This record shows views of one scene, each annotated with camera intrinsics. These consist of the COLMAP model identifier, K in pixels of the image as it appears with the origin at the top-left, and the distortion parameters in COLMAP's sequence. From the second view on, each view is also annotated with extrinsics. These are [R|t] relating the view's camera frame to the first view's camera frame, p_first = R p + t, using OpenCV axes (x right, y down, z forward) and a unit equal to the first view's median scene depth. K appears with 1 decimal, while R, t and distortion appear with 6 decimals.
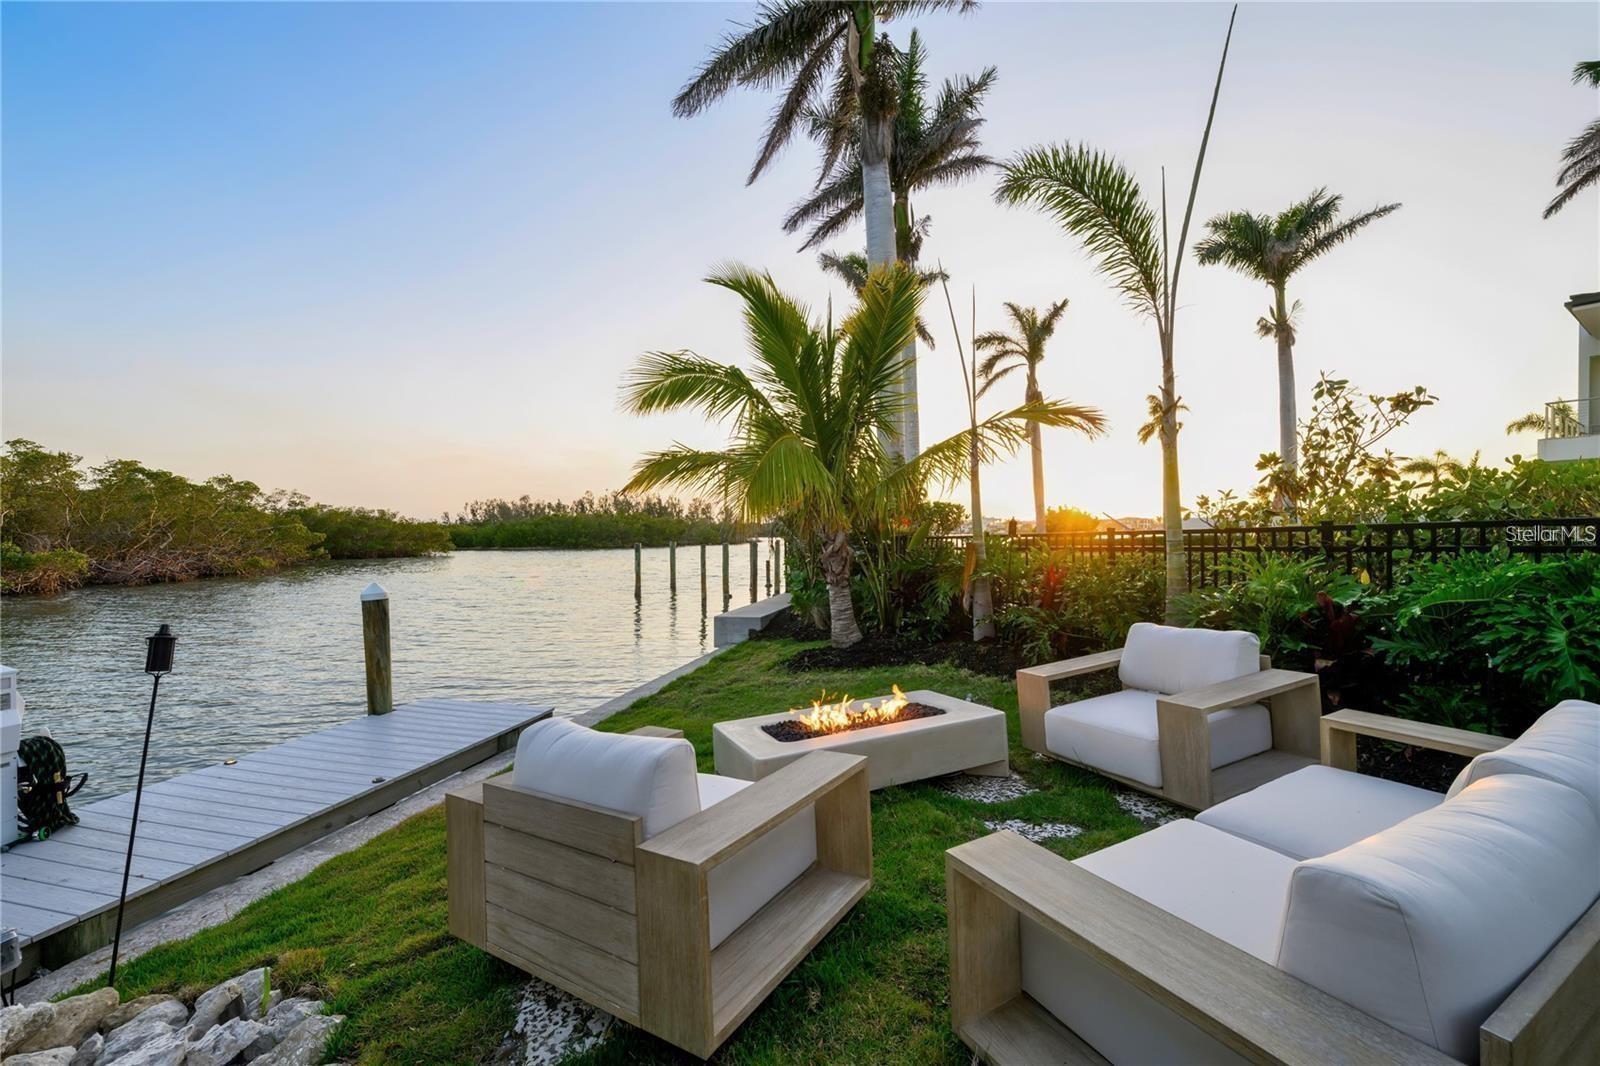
lens RADIAL K [[629.3, 0, 797.5], [0, 629.3, 537.5], [0, 0, 1]] dist [-0.003643, -0.000436]
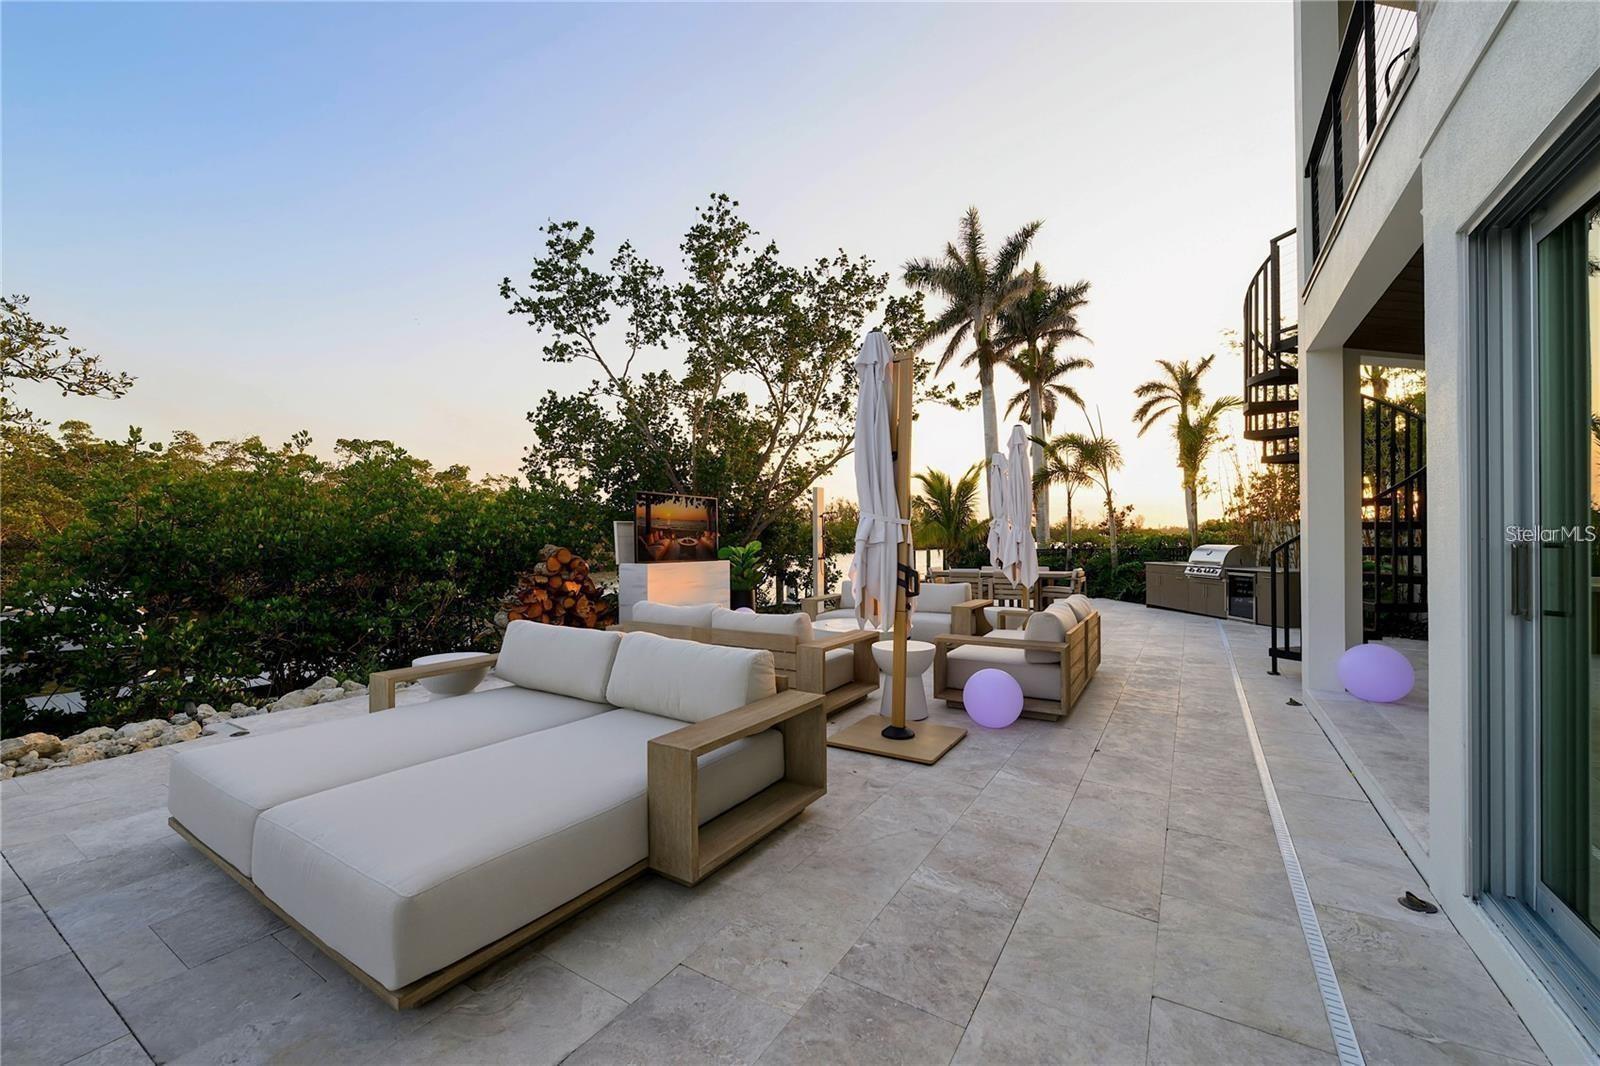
lens RADIAL K [[629.3, 0, 797.5], [0, 629.3, 537.5], [0, 0, 1]] dist [-0.003643, -0.000436]
pose [[0.942715, 0.010635, -0.333429, 0.132238], [-0.012620, 0.999913, -0.003787, -0.009012], [0.333360, 0.007778, 0.942767, -0.766875]]
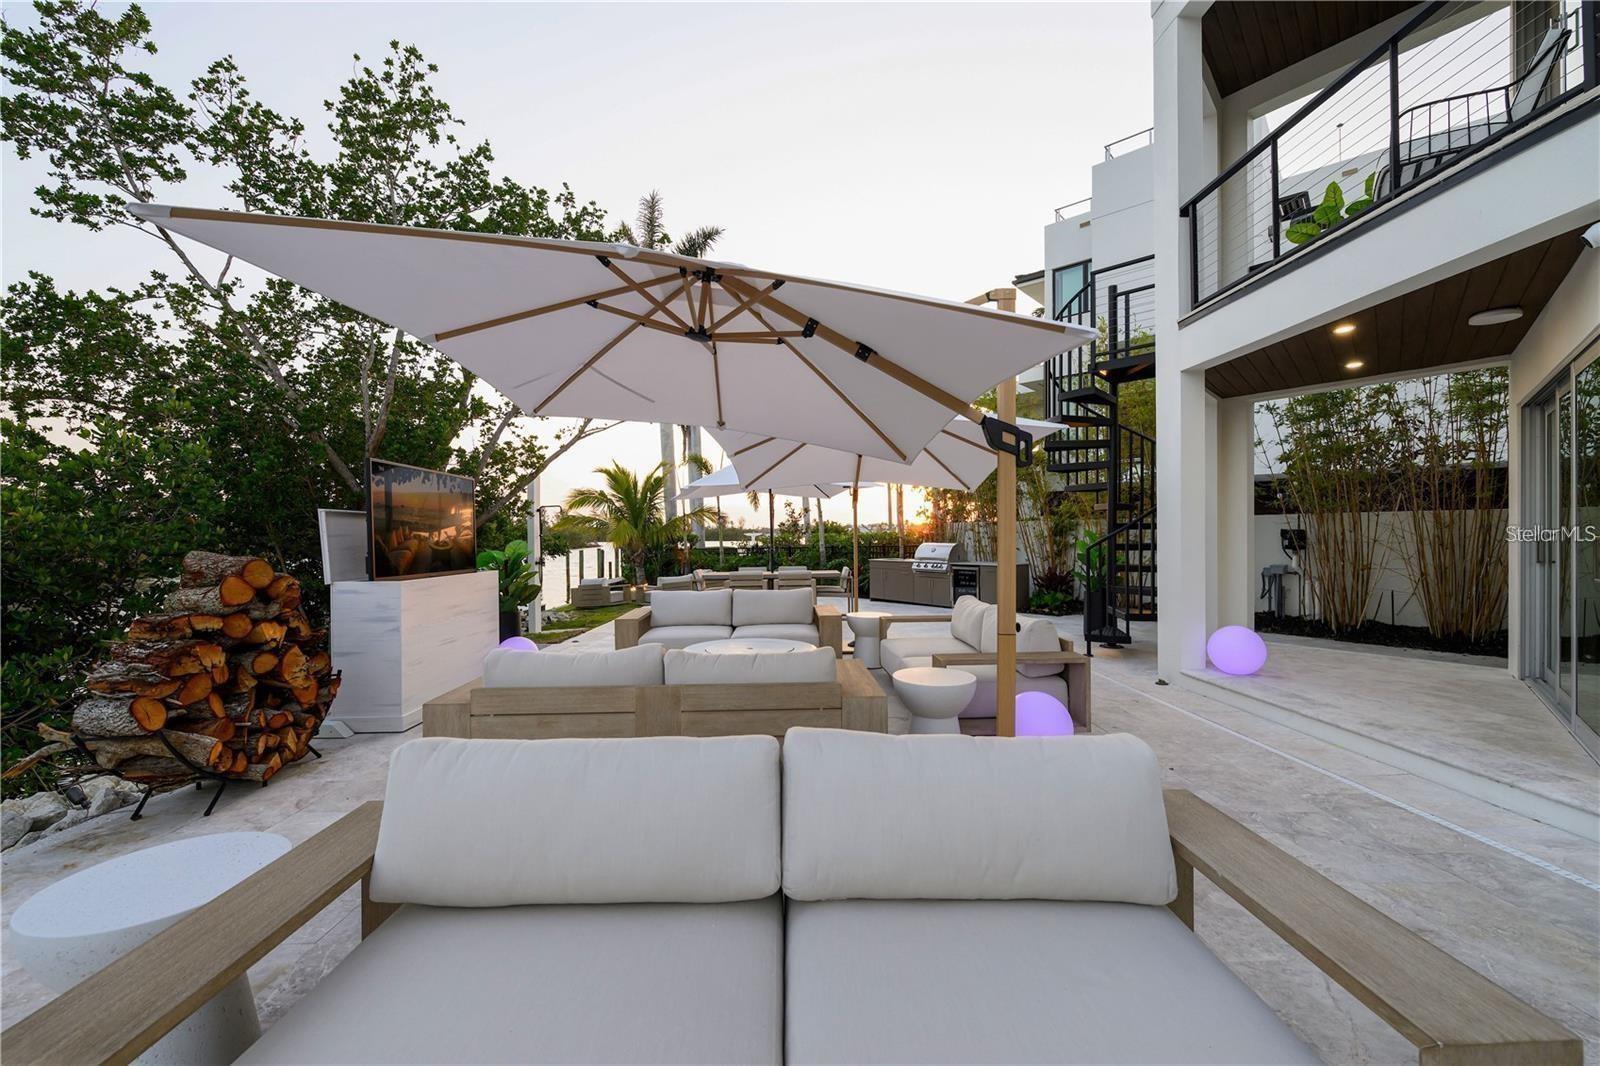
lens RADIAL K [[626.5, 0, 803.2], [0, 626.5, 543.2], [0, 0, 1]] dist [-0.002431, -0.000820]
pose [[0.968013, 0.006825, 0.250806, 0.027745], [-0.007242, 0.999974, 0.000738, -0.008471], [-0.250794, -0.002530, 0.968037, -0.707702]]
